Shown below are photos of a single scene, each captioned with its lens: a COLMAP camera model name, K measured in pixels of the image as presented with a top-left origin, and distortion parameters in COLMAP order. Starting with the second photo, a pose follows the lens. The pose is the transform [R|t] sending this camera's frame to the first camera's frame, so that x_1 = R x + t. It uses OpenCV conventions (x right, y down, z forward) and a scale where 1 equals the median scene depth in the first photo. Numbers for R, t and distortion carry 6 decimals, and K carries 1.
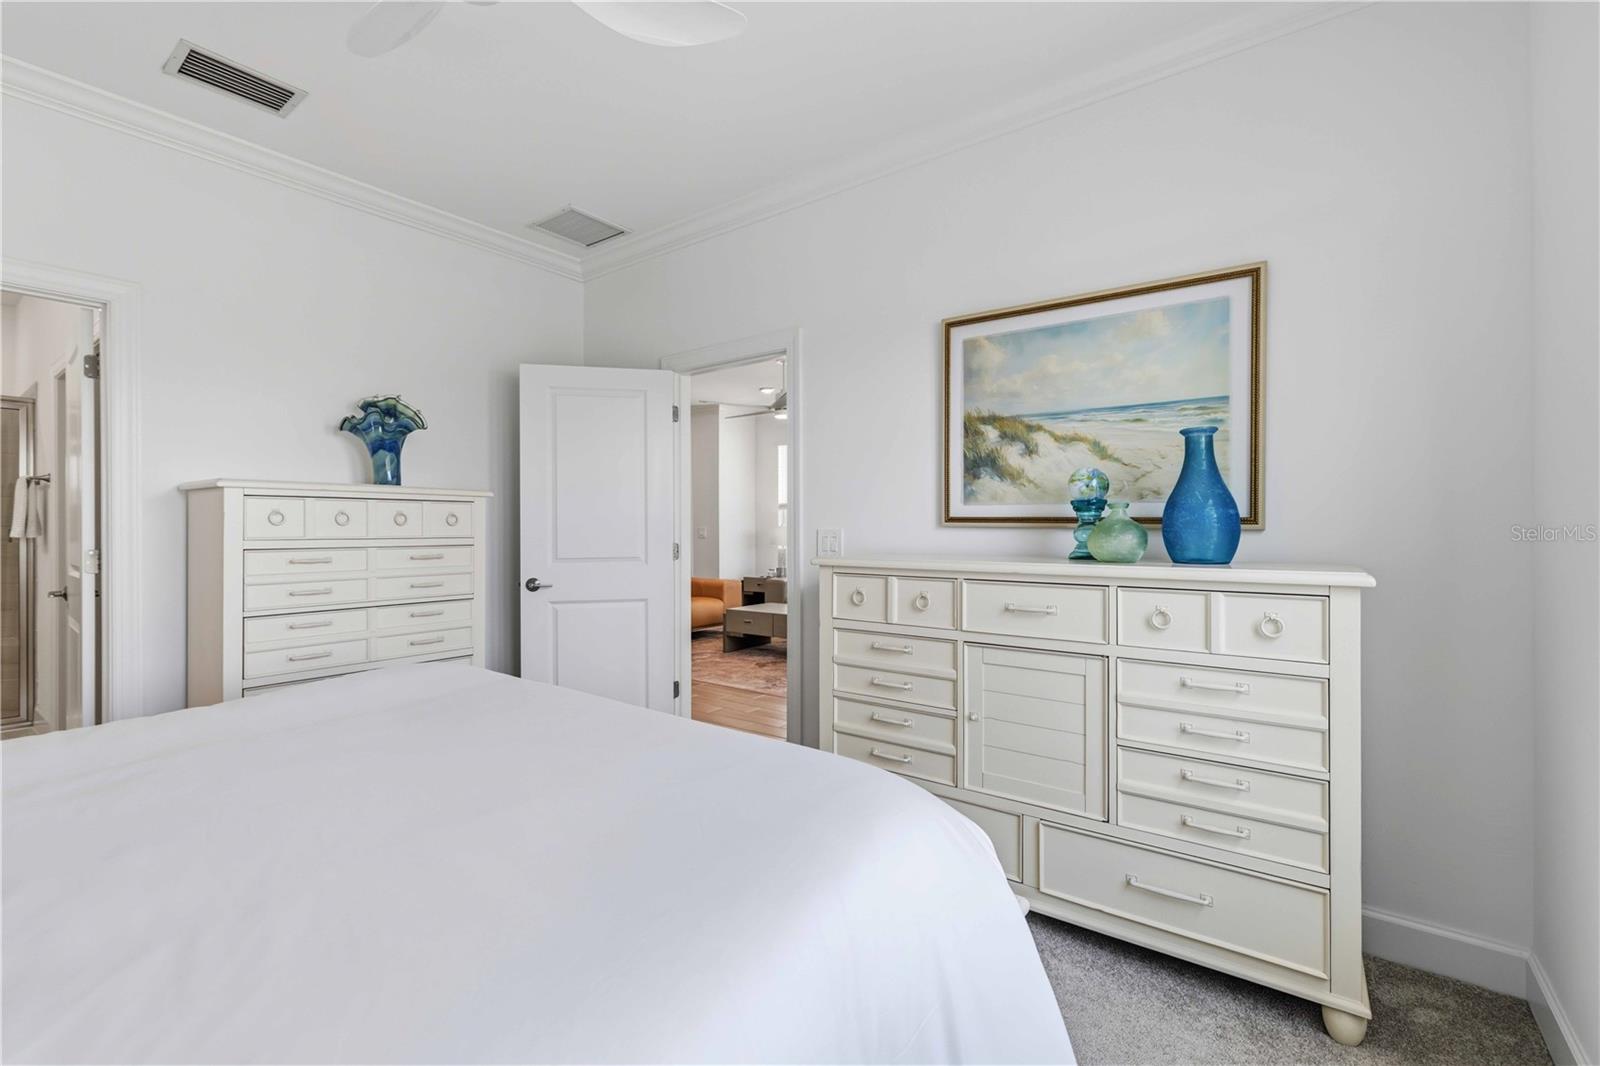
lens RADIAL K [[693.4, 0, 800.7], [0, 693.4, 527.3], [0, 0, 1]] dist [-0.000050, 0.000601]
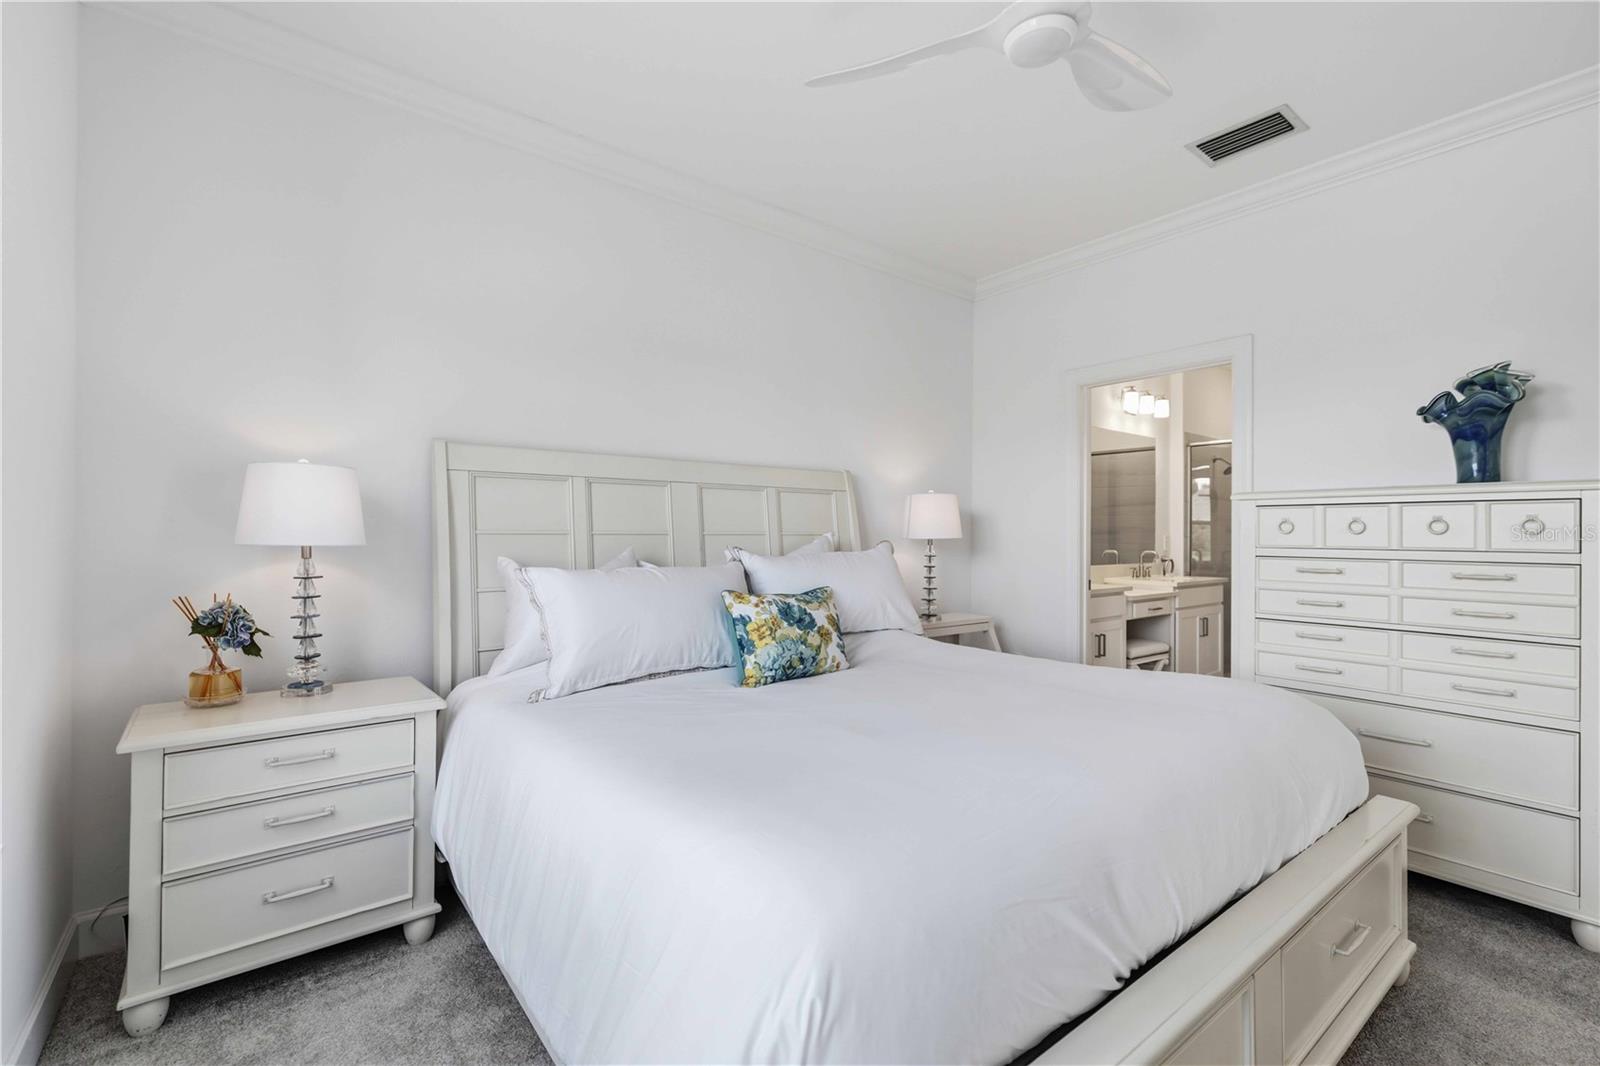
lens RADIAL K [[693.4, 0, 800.7], [0, 693.4, 527.3], [0, 0, 1]] dist [-0.000050, 0.000601]
pose [[-0.250878, -0.010297, -0.967964, 0.349372], [-0.005747, 0.999942, -0.009147, 0.000864], [0.968002, 0.003268, -0.250922, 0.464220]]
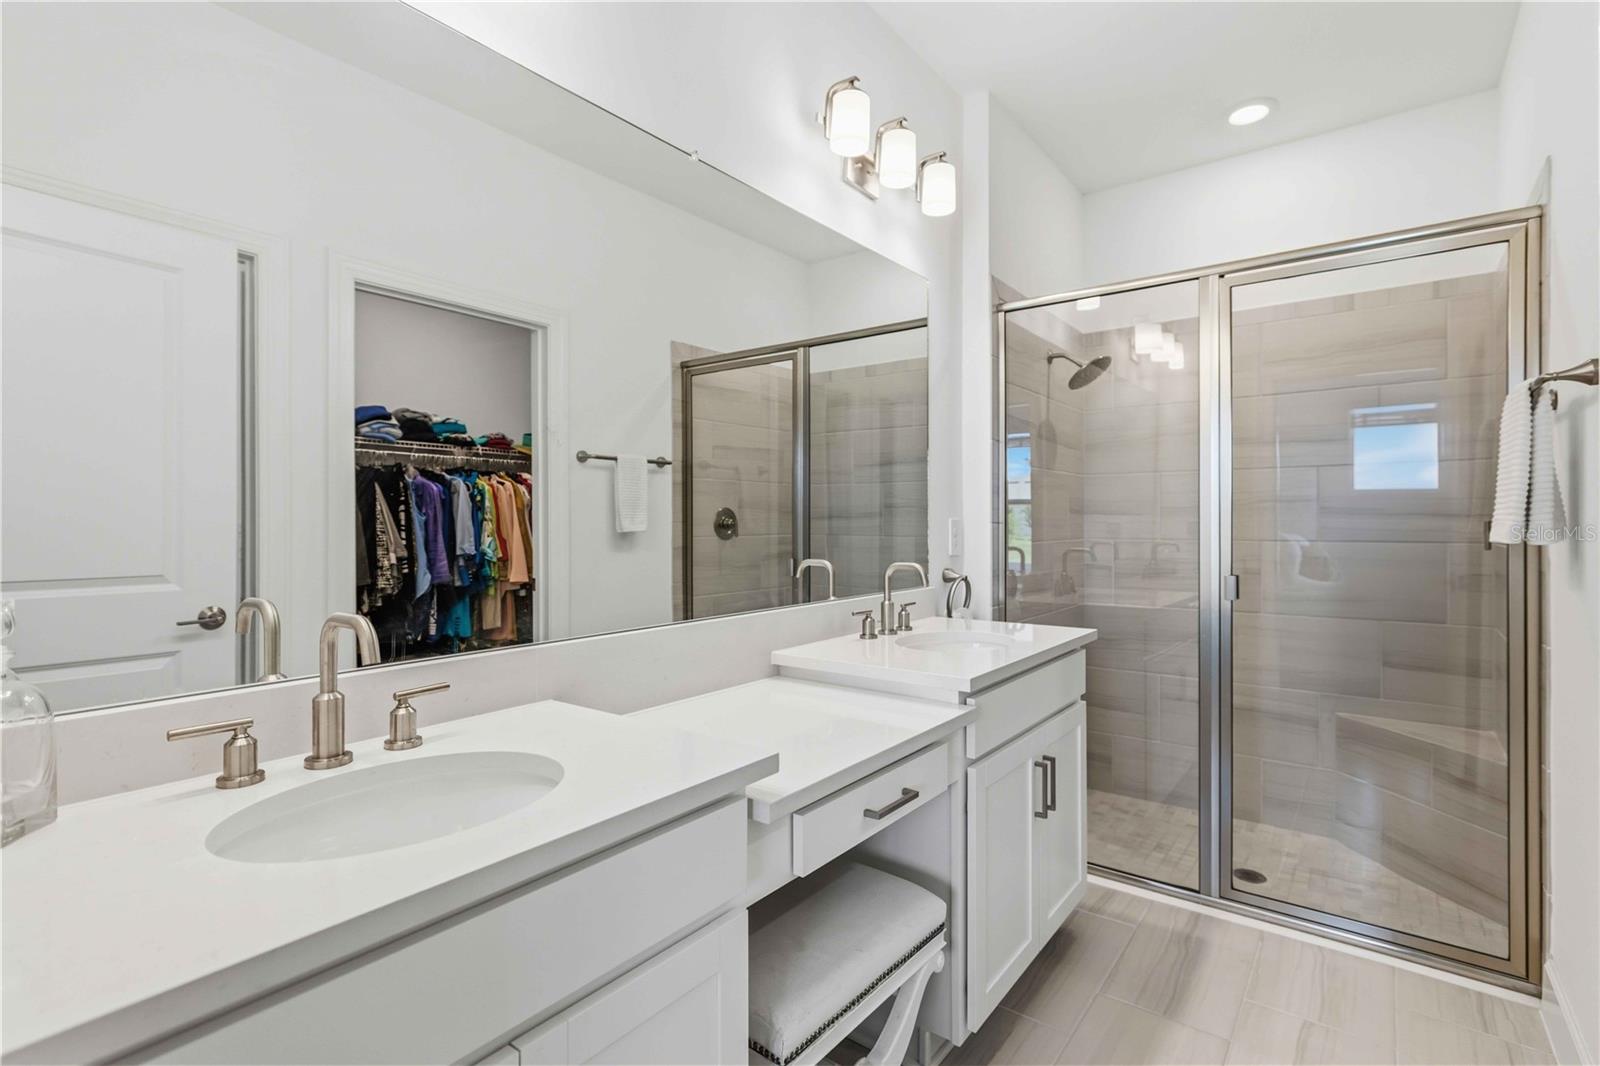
lens RADIAL K [[773.3, 0, 786.5], [0, 773.3, 521.8], [0, 0, 1]] dist [-0.000259, -0.000240]
pose [[-0.016515, 0.000908, -0.999863, -0.904964], [-0.000150, 1.000000, 0.000911, 0.001845], [0.999864, 0.000165, -0.016515, 0.793555]]
